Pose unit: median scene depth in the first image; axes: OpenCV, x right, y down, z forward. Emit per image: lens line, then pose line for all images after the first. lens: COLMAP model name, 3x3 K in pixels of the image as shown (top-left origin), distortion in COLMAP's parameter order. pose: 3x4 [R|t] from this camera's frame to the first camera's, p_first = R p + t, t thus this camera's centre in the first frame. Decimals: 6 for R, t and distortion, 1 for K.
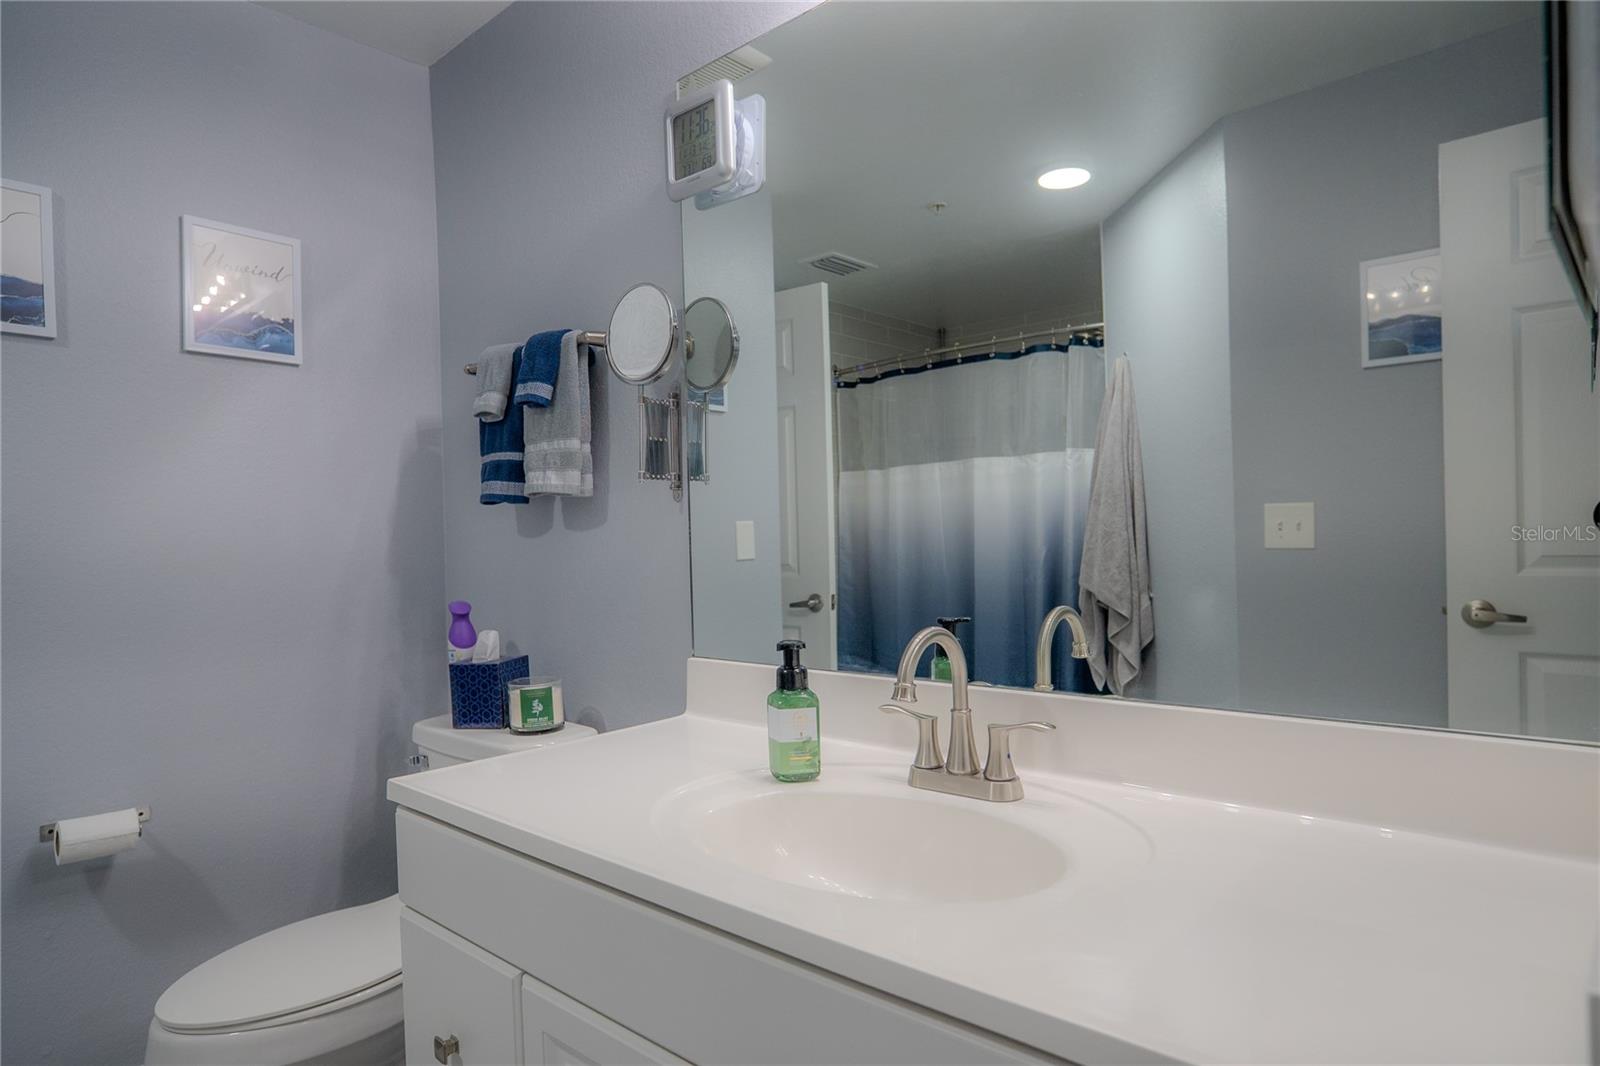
lens RADIAL K [[925.7, 0, 786.4], [0, 925.7, 544.4], [0, 0, 1]] dist [-0.036166, 0.024071]
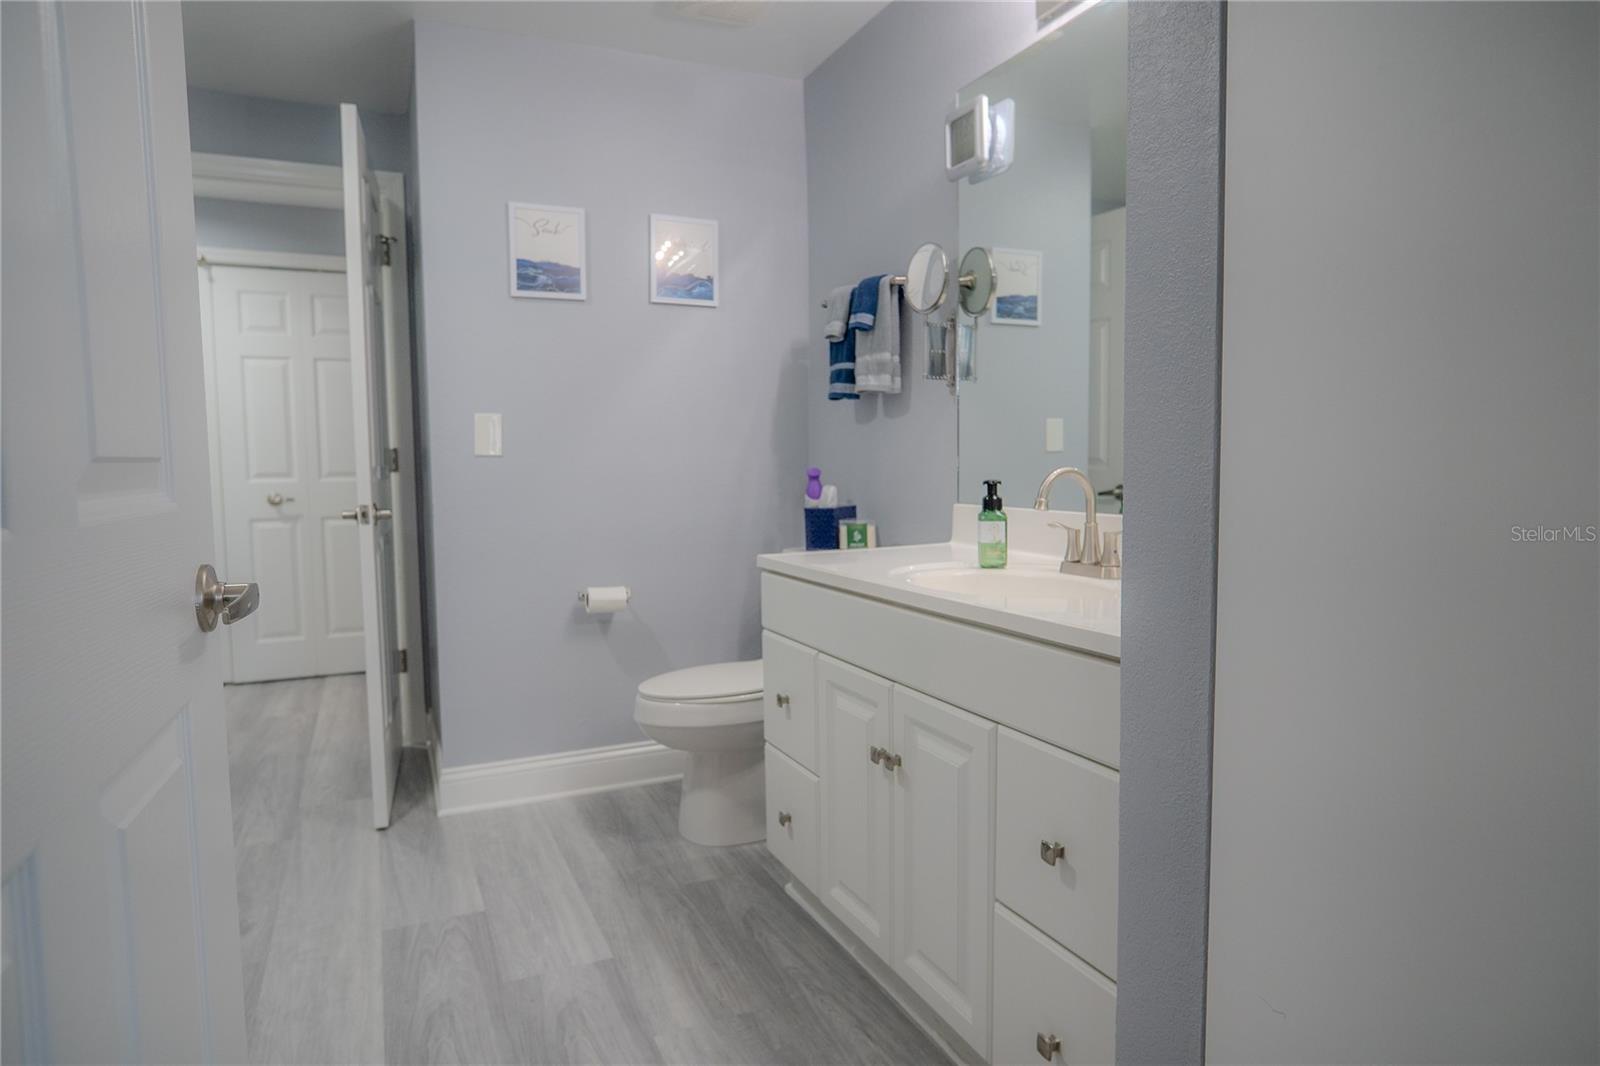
lens RADIAL K [[925.7, 0, 787.6], [0, 925.7, 537.9], [0, 0, 1]] dist [-0.036166, 0.024071]
pose [[0.915056, 0.051034, -0.400085, 0.218073], [-0.016201, 0.995813, 0.089969, 0.046245], [0.403001, -0.075845, 0.912051, -0.393569]]
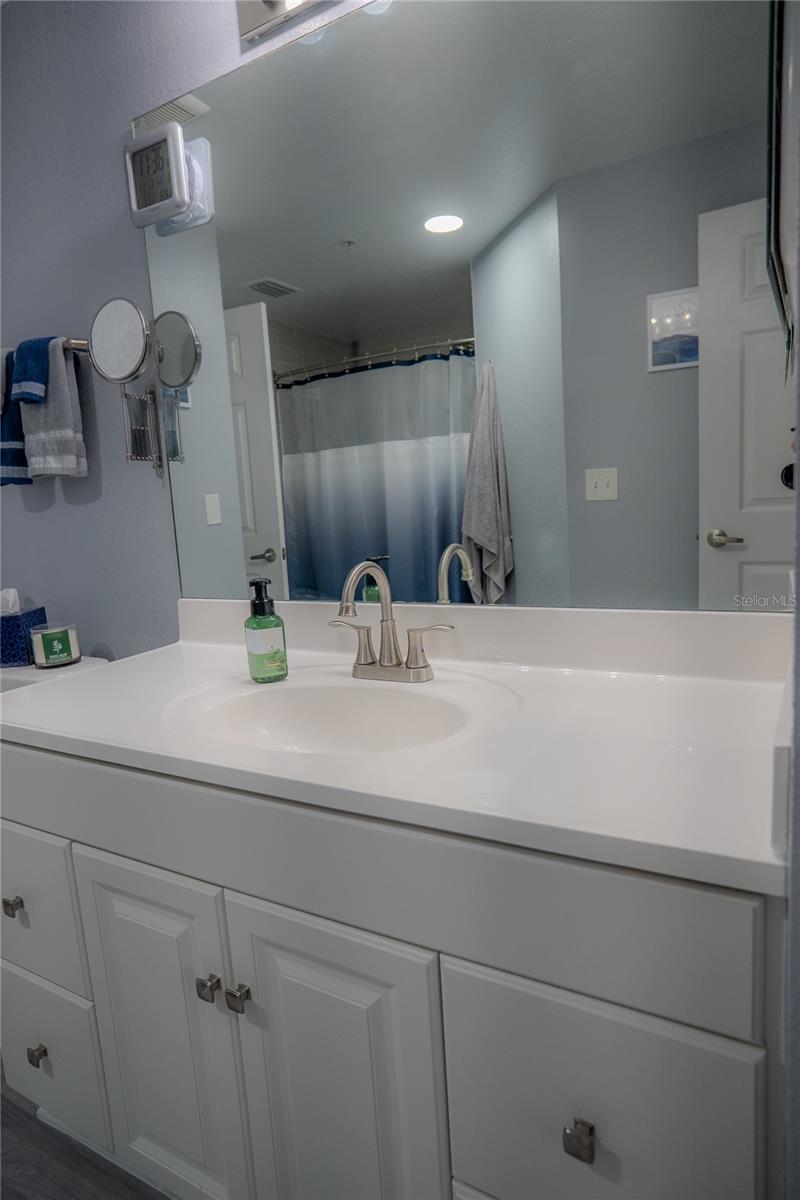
lens RADIAL K [[694.3, 0, 395.5], [0, 694.3, 599.3], [0, 0, 1]] dist [-0.036166, 0.024071]
pose [[0.975864, -0.064641, 0.208592, -0.009982], [0.037939, 0.990845, 0.129565, 0.007773], [-0.215057, -0.118524, 0.969382, -0.008311]]
